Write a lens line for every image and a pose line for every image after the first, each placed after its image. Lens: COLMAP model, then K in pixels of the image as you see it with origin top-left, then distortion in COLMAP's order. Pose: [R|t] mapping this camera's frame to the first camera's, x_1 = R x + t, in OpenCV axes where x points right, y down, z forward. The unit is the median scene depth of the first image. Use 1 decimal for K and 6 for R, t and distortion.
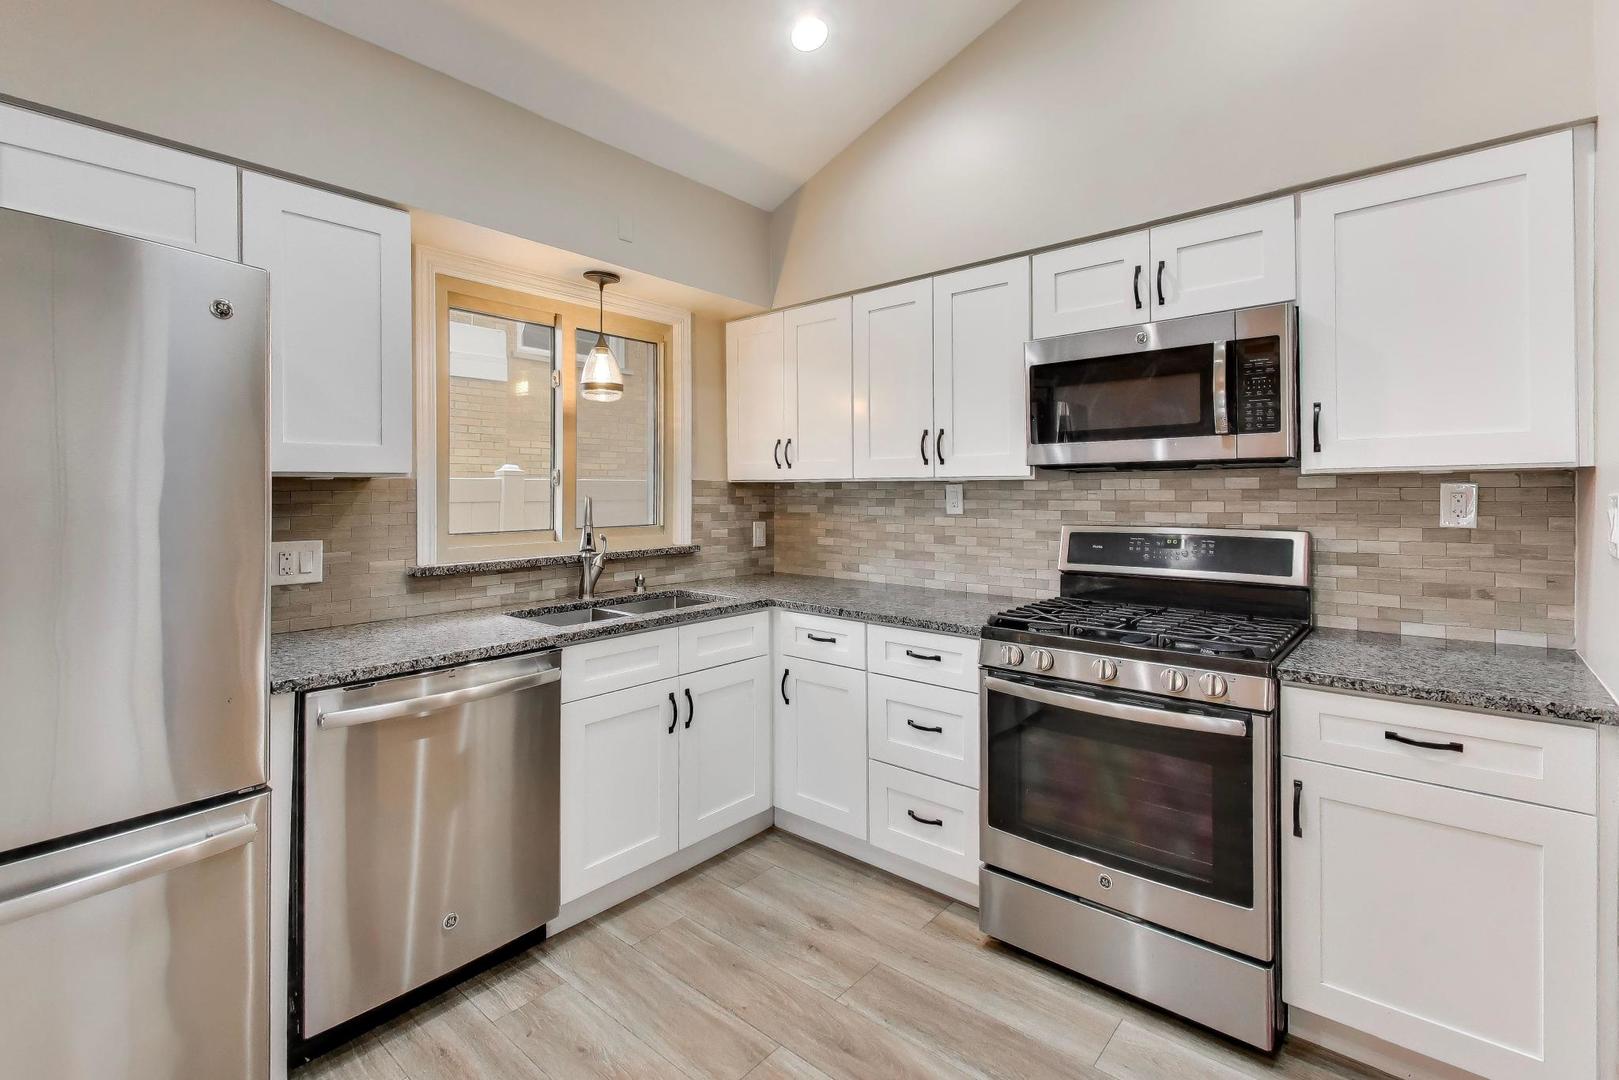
lens RADIAL K [[730.1, 0, 805.8], [0, 730.1, 493.8], [0, 0, 1]] dist [-0.017276, -0.000508]
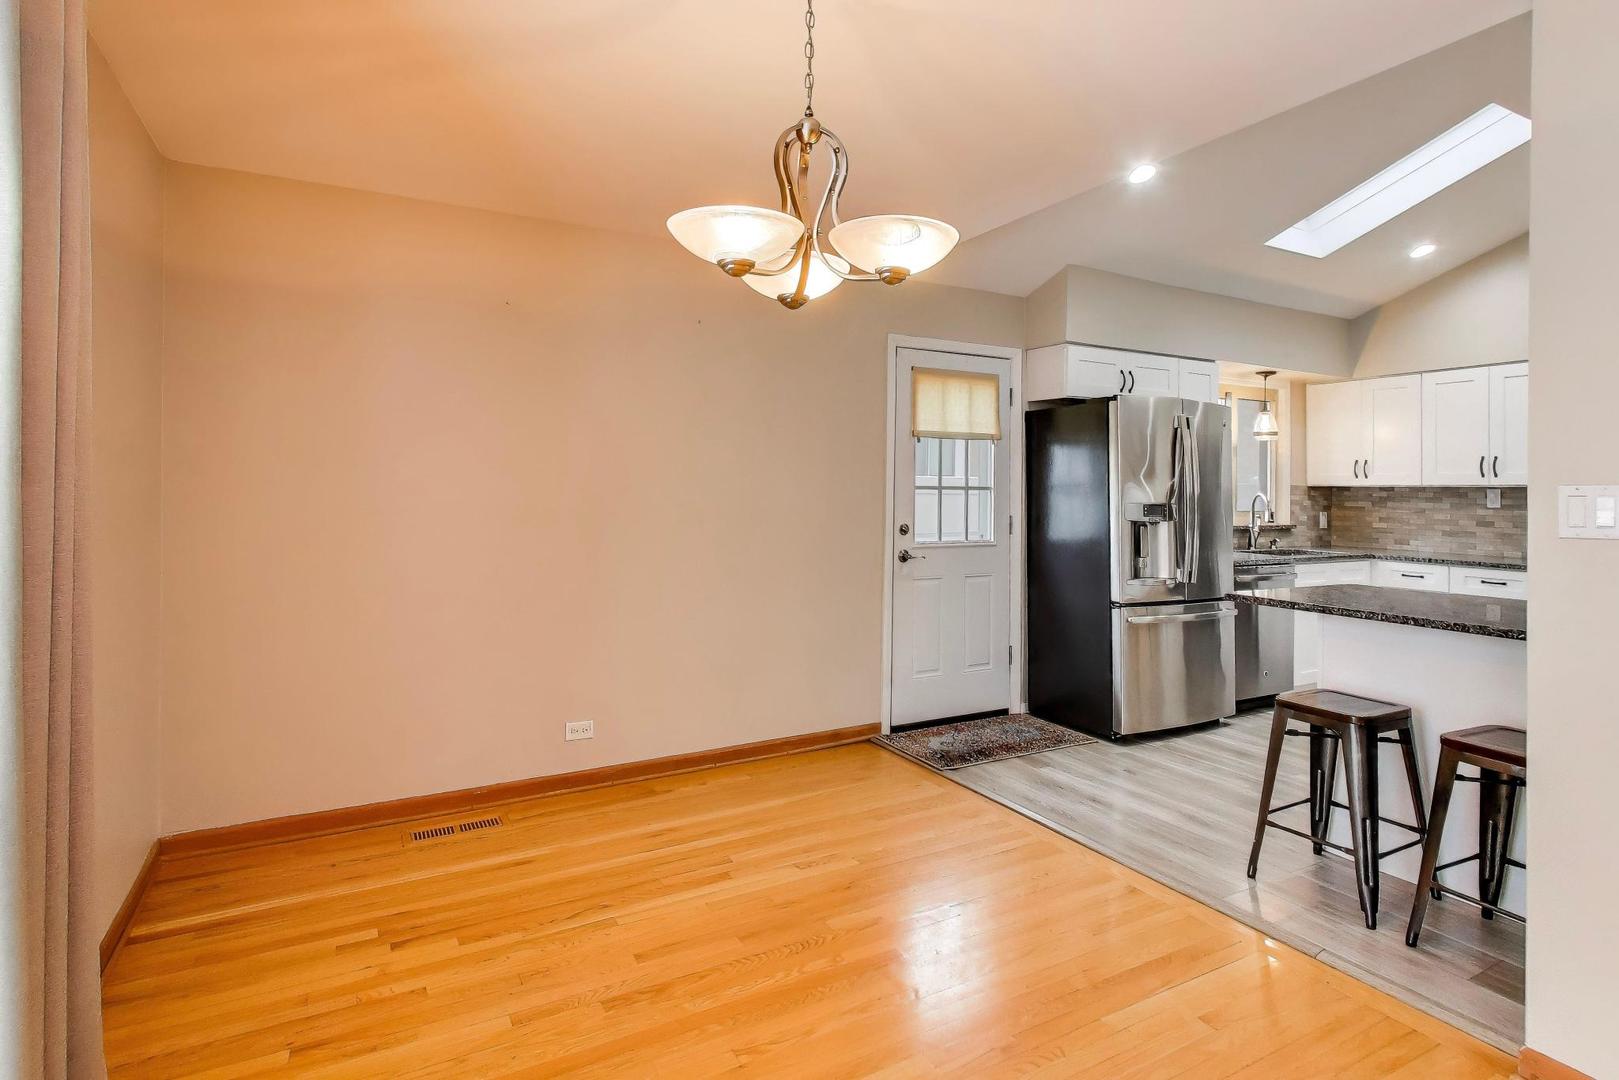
lens RADIAL K [[815.4, 0, 794.3], [0, 815.4, 503.1], [0, 0, 1]] dist [0.000557, -0.000298]
pose [[0.933134, 0.015812, -0.359181, -0.597984], [-0.012615, 0.999857, 0.011242, 0.017398], [0.359308, -0.005959, 0.933200, -1.234332]]
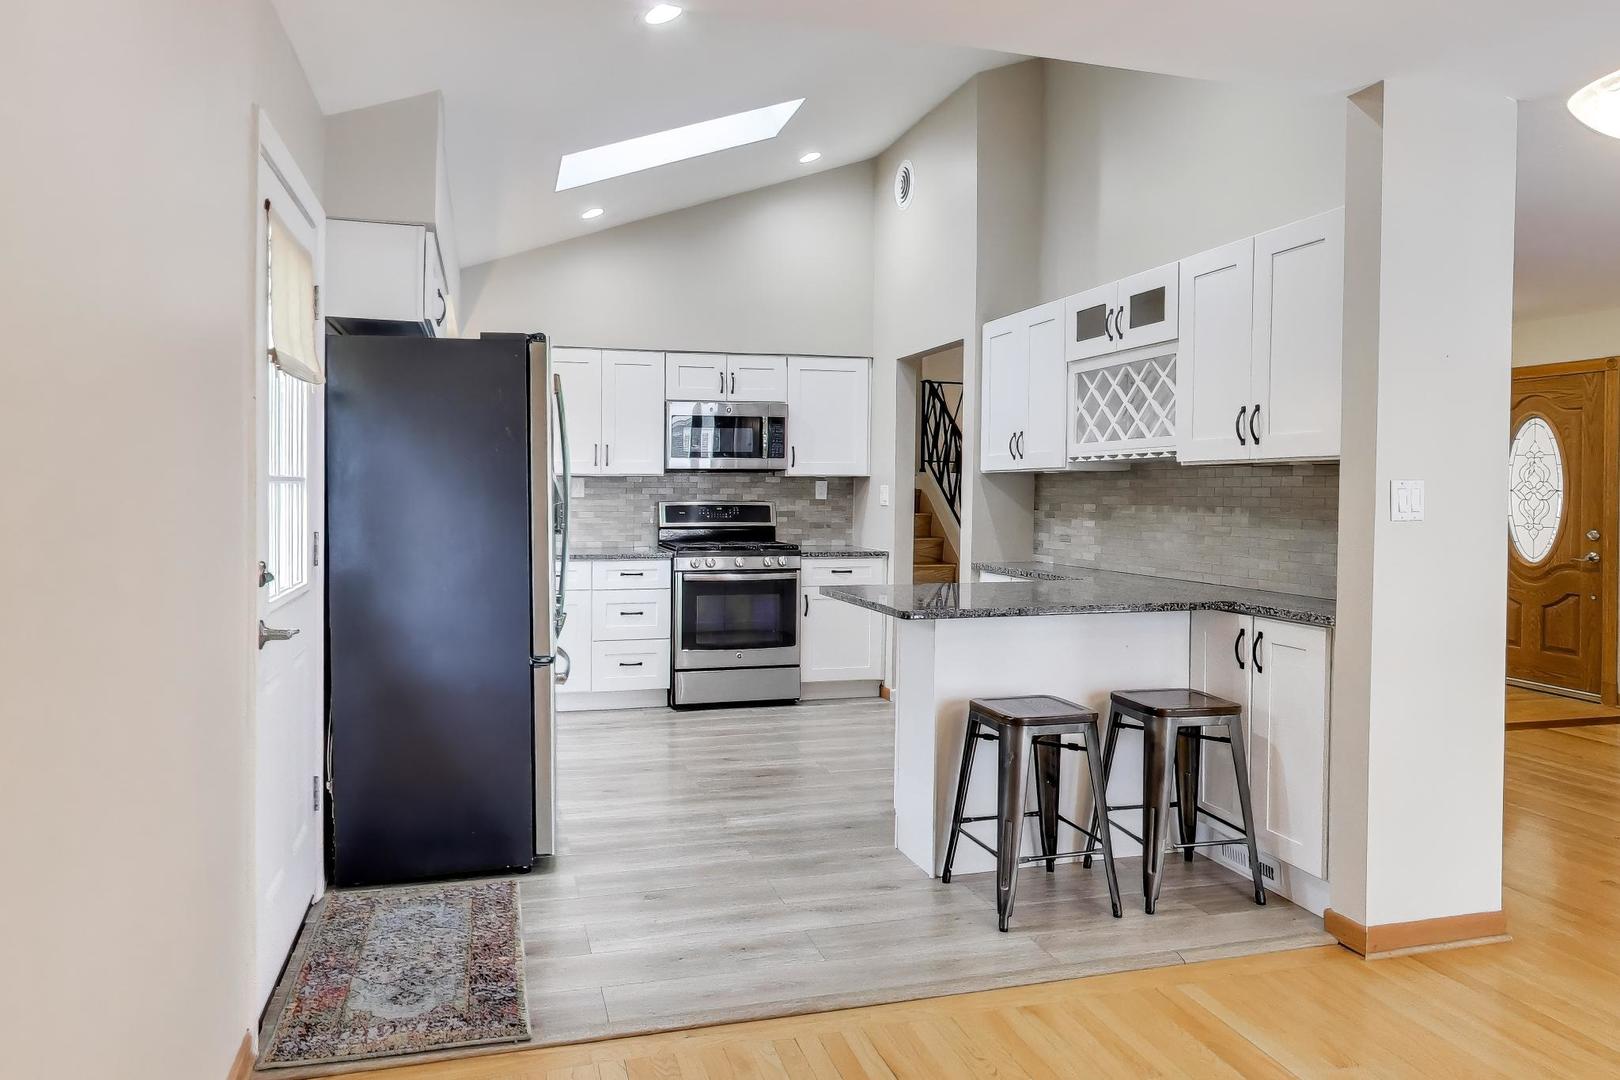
lens RADIAL K [[1037.9, 0, 771.5], [0, 1037.9, 533.3], [0, 0, 1]] dist [-0.000706, -0.000473]
pose [[0.564707, -0.028694, 0.824793, -1.387505], [-0.004344, 0.999278, 0.037739, 0.020048], [-0.825280, -0.024894, 0.564175, -0.565799]]
